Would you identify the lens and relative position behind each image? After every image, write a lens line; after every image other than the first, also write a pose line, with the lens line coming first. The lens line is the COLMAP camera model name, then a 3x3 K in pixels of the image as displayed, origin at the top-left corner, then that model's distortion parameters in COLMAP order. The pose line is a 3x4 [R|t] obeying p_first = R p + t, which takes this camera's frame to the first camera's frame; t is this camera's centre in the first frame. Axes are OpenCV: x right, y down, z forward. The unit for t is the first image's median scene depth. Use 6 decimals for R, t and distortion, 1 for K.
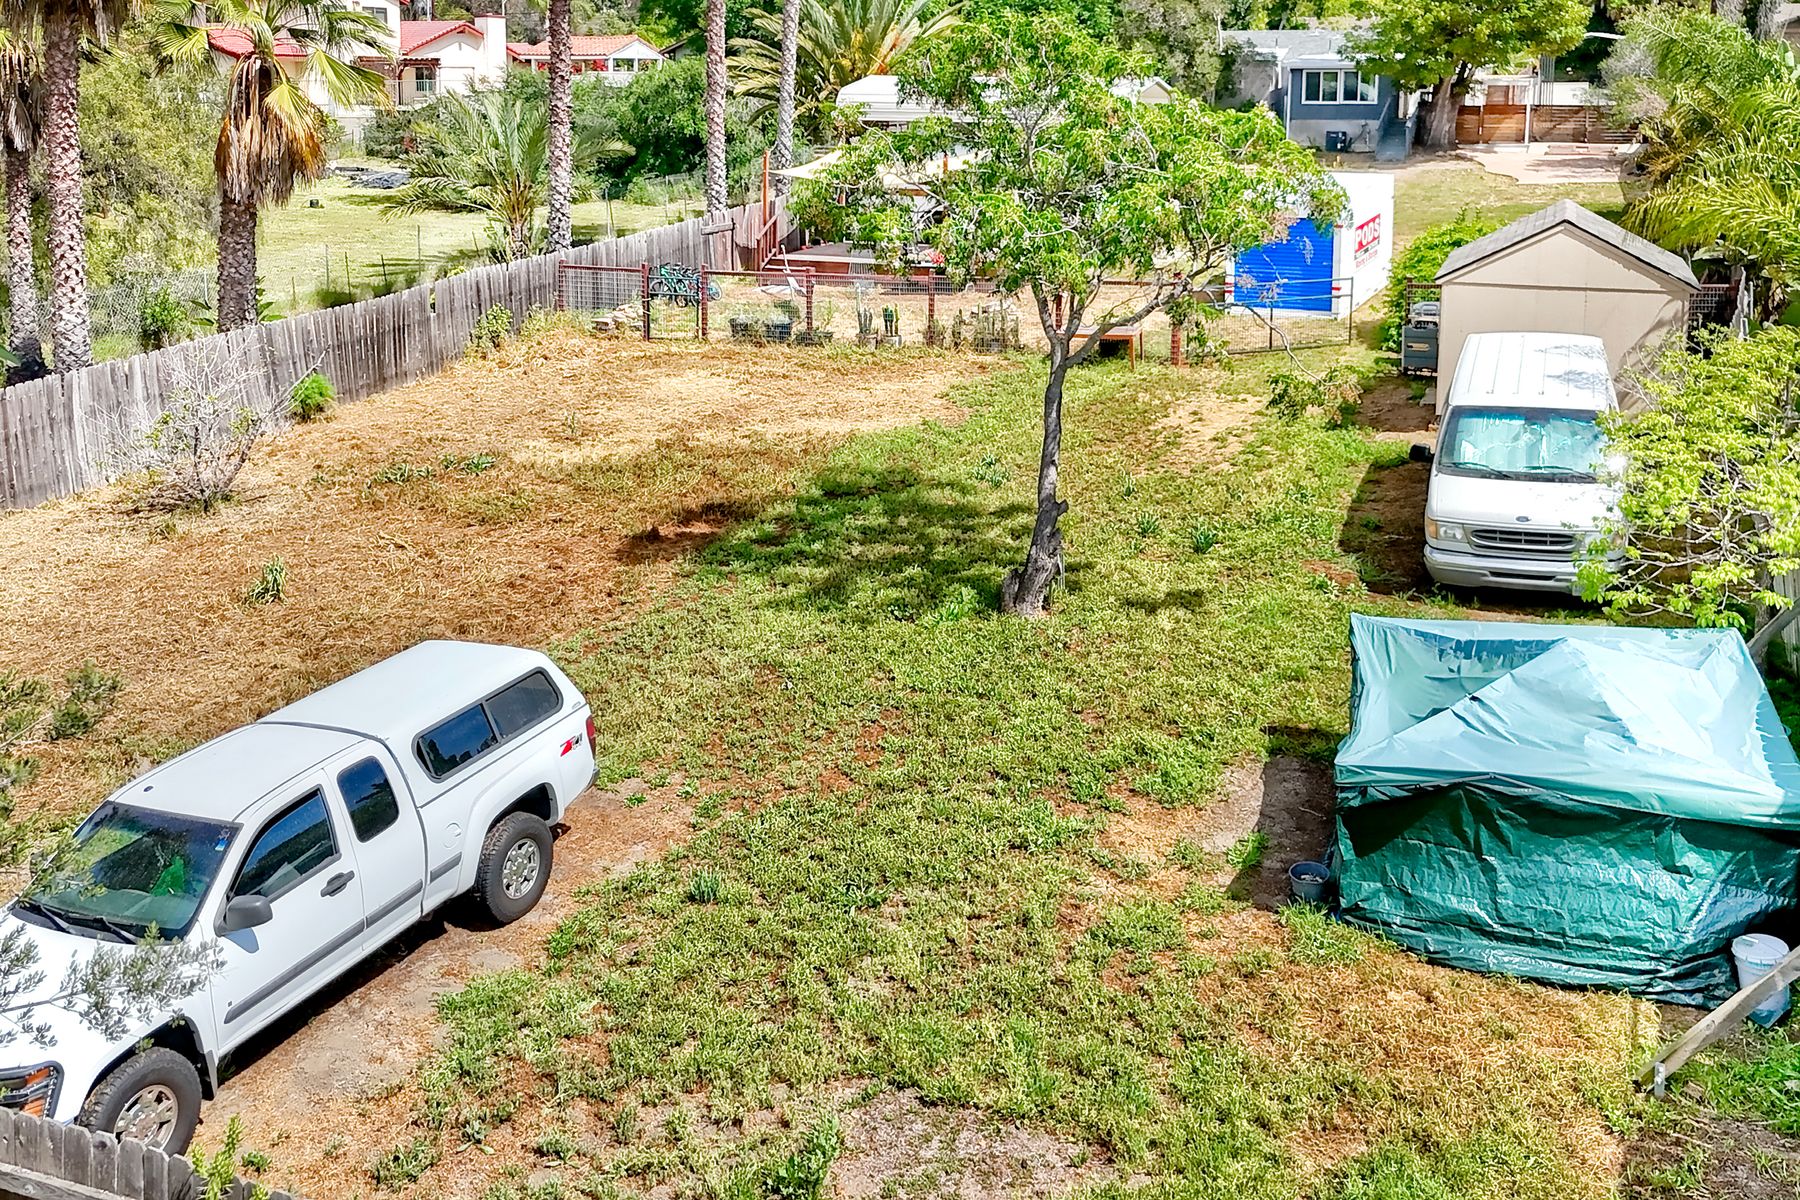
lens RADIAL K [[1717.0, 0, 773.2], [0, 1717.0, 407.1], [0, 0, 1]] dist [0.017125, 0.000000]
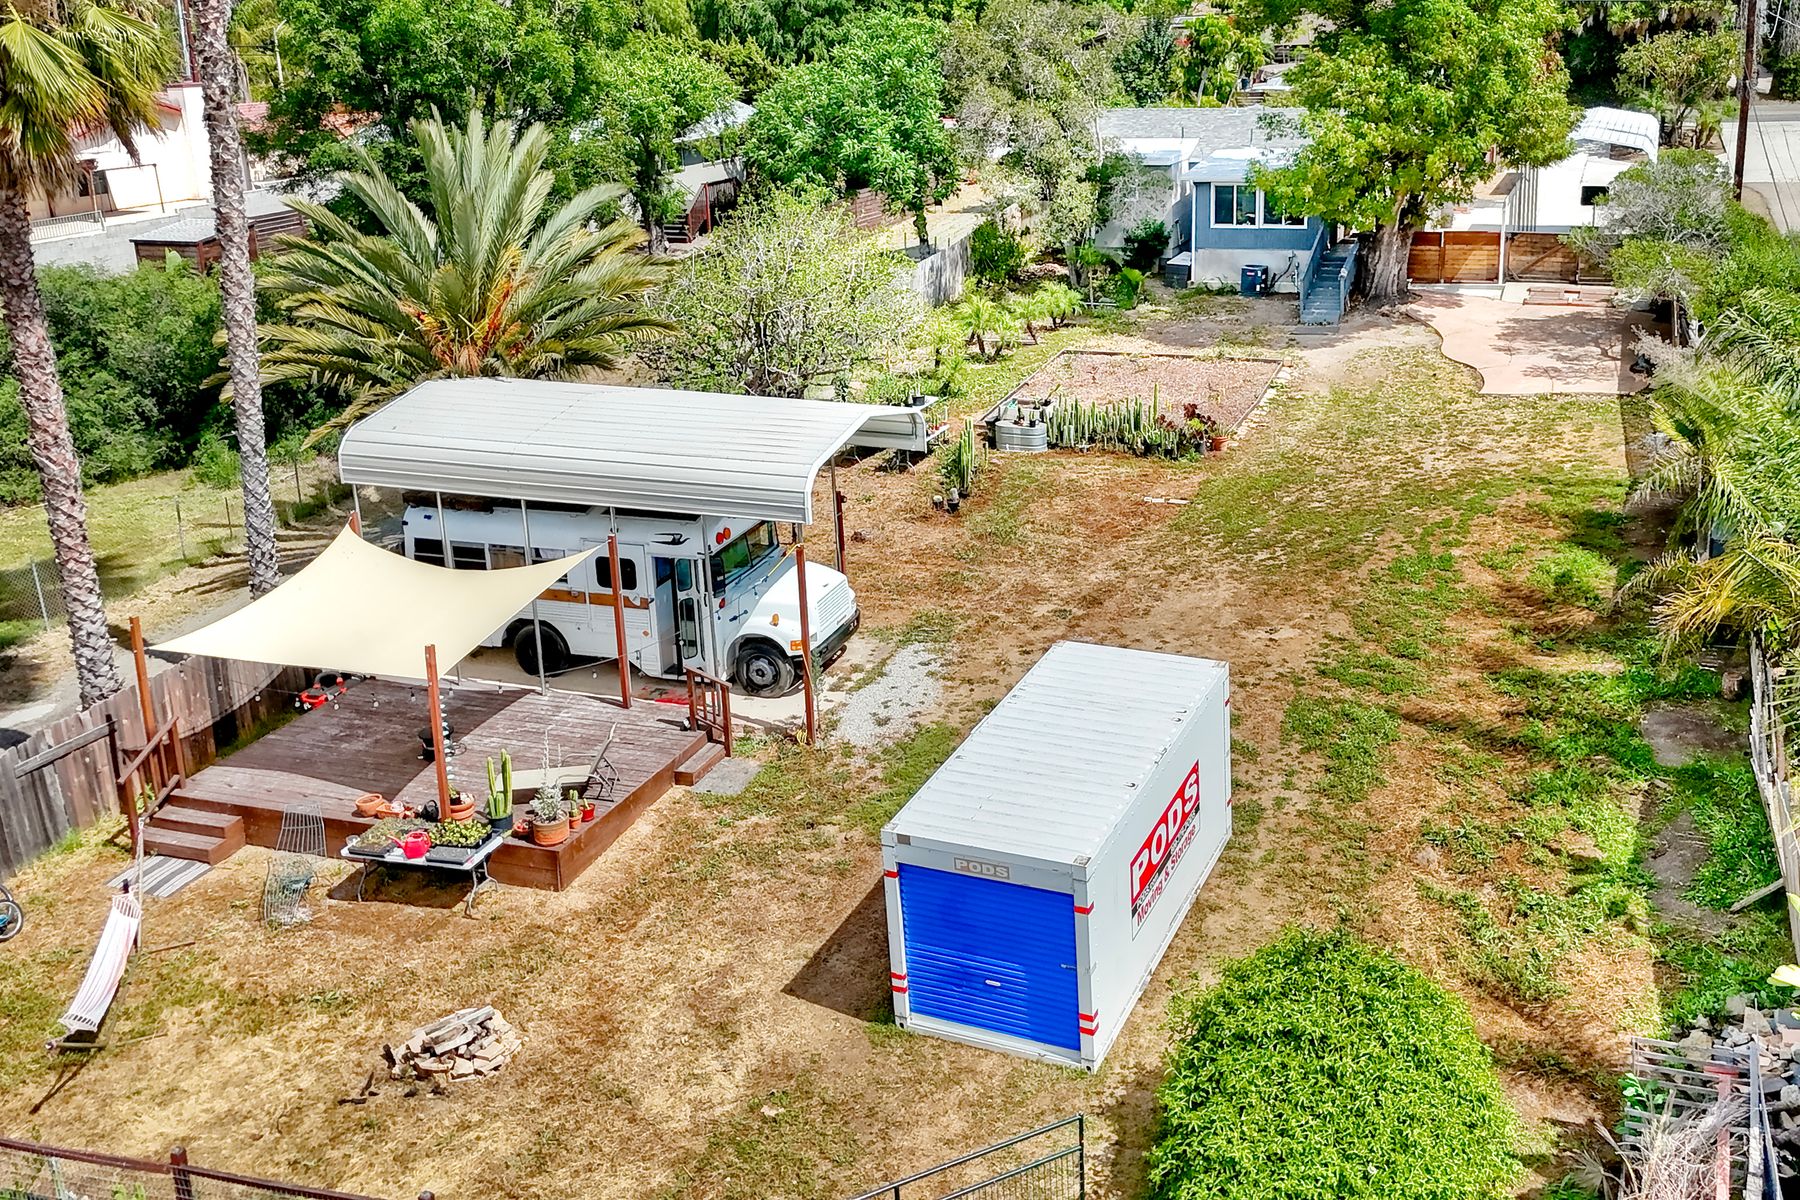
lens RADIAL K [[1738.5, 0, 930.2], [0, 1738.5, 564.8], [0, 0, 1]] dist [0.049354, 0.000000]
pose [[0.995502, -0.050687, 0.080047, 0.123303], [0.040986, 0.992108, 0.118497, -0.131769], [-0.085421, -0.114684, 0.989723, 0.254452]]
